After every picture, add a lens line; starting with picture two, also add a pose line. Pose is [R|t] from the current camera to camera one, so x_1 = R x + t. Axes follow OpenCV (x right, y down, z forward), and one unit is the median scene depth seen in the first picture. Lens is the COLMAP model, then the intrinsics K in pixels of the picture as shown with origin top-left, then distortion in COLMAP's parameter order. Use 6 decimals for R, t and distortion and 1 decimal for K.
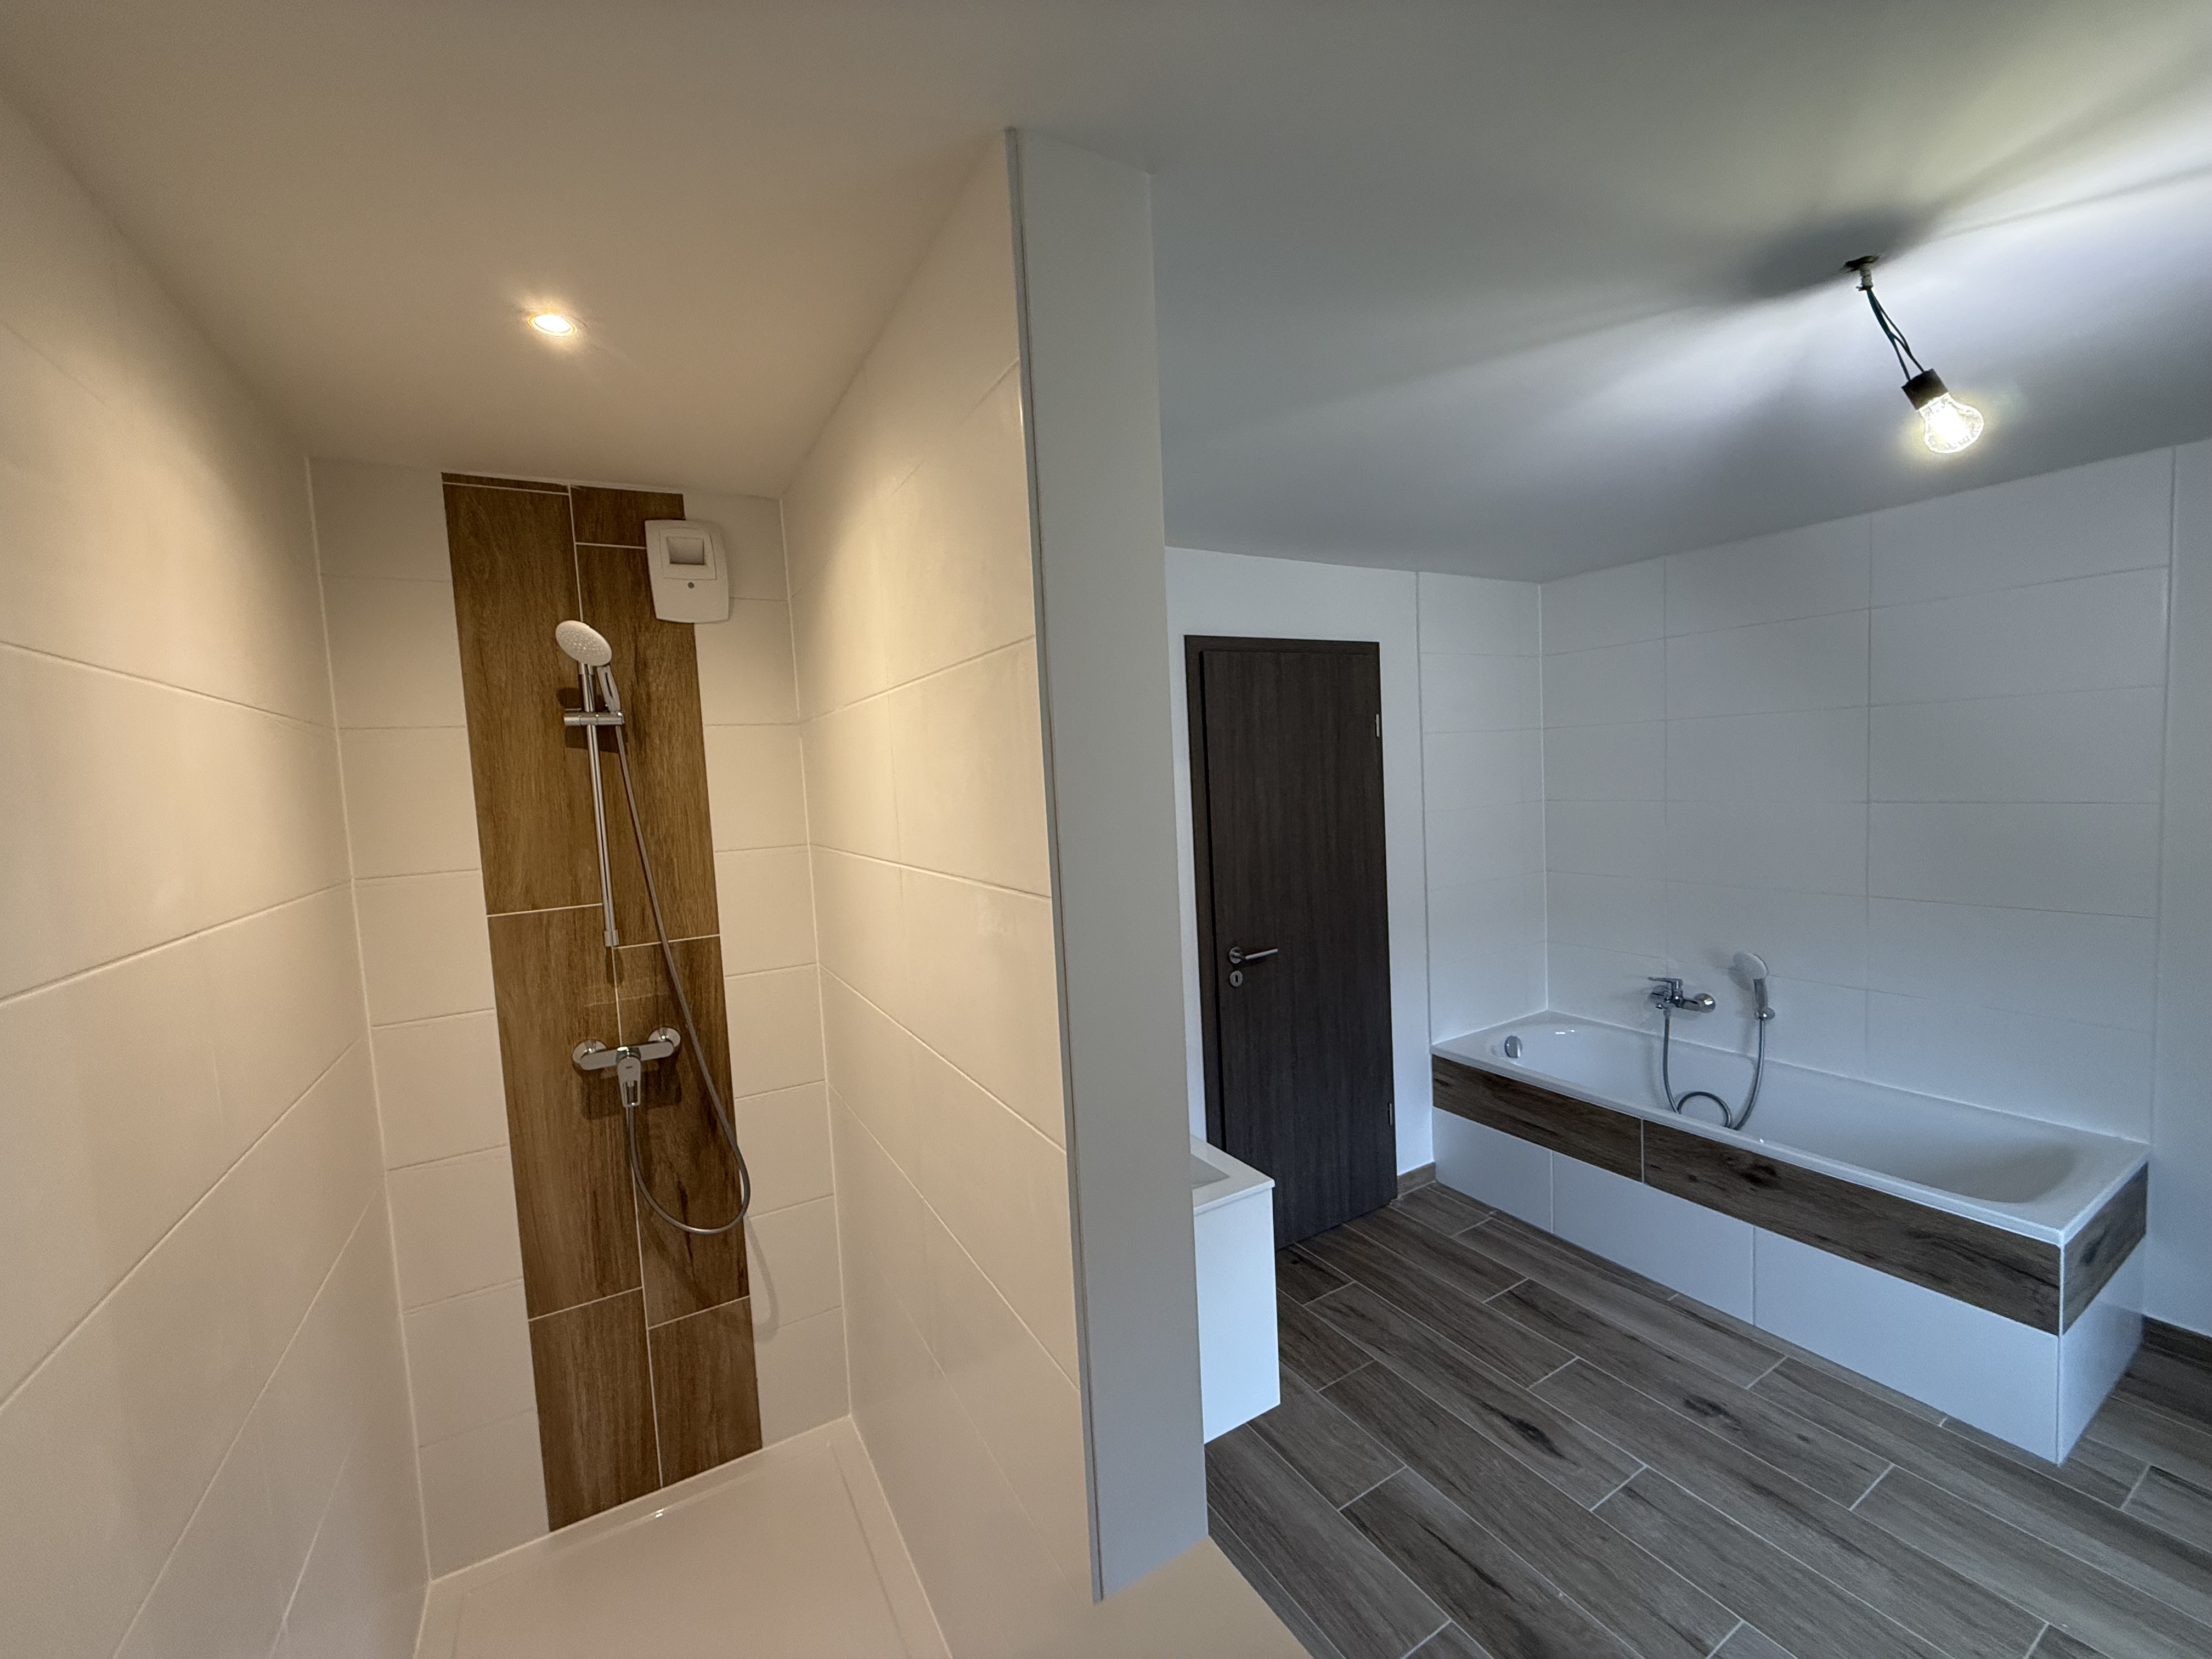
lens RADIAL K [[880.3, 0, 1100.9], [0, 880.3, 830.0], [0, 0, 1]] dist [-0.000862, 0.000103]
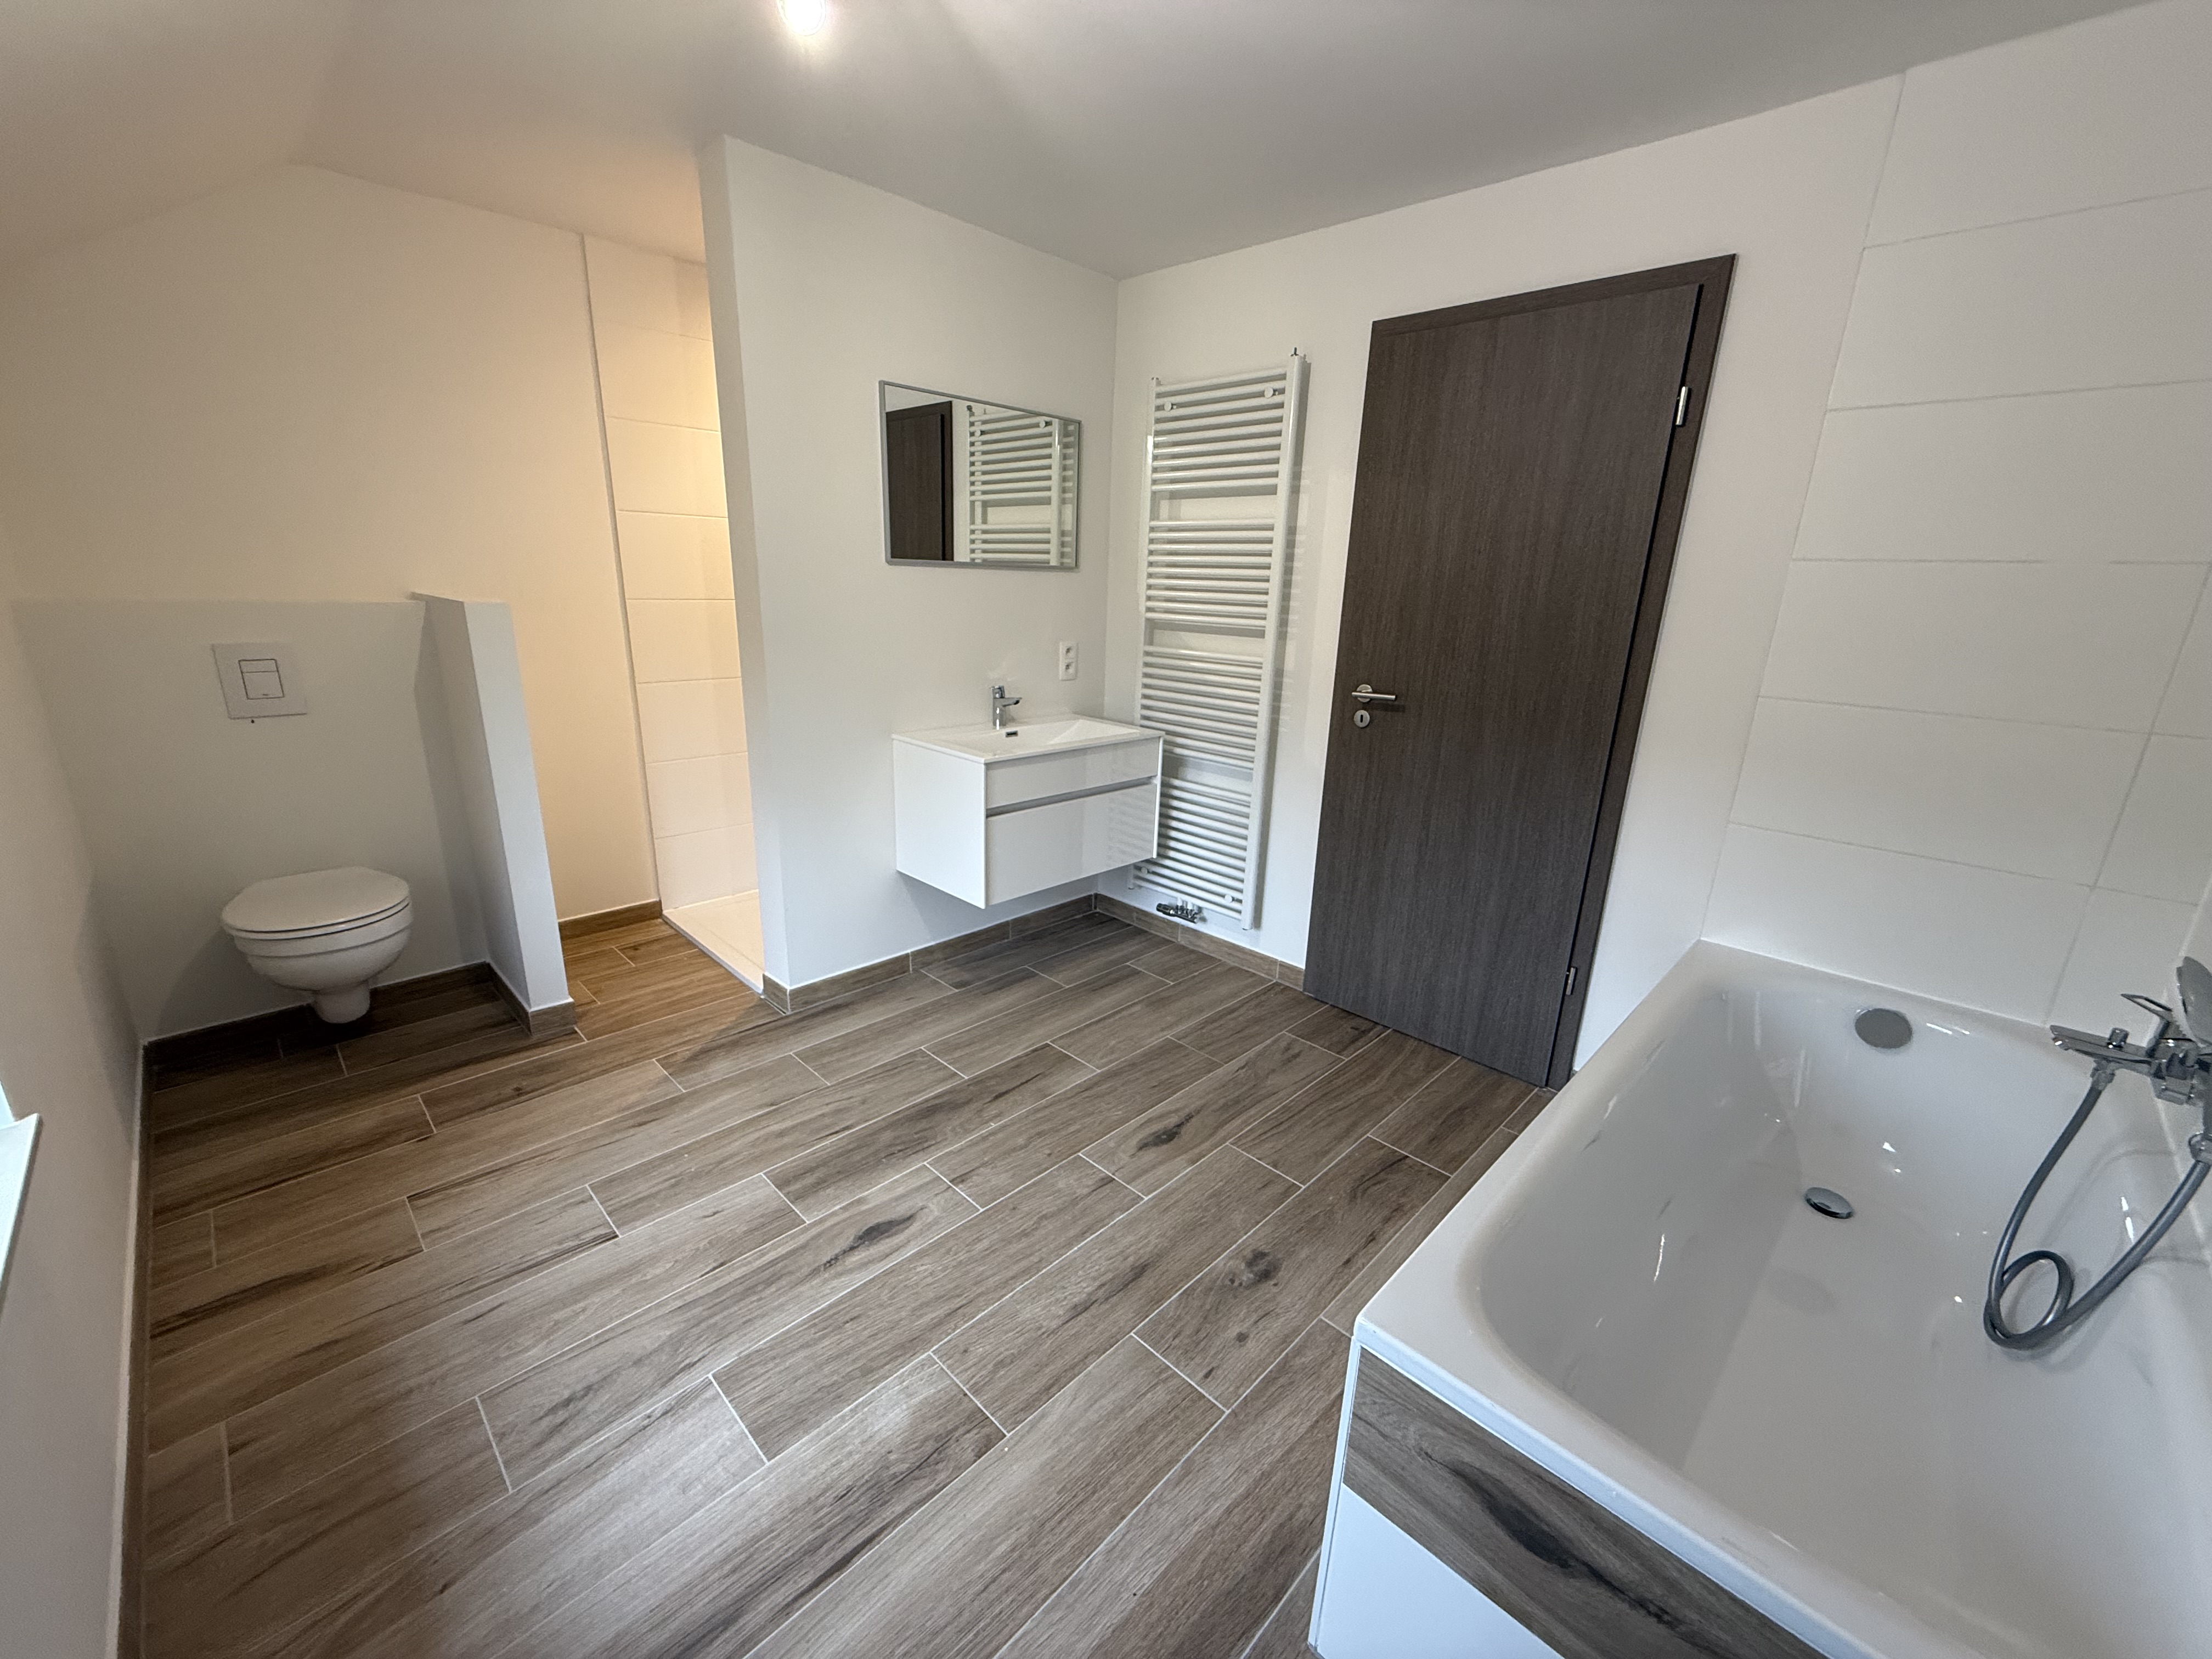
lens RADIAL K [[892.0, 0, 1100.7], [0, 892.0, 830.0], [0, 0, 1]] dist [0.000920, 0.000566]
pose [[0.256539, 0.324186, -0.910544, 1.202603], [-0.111582, 0.945707, 0.305267, 0.027354], [0.960071, 0.023287, 0.278784, 0.575087]]
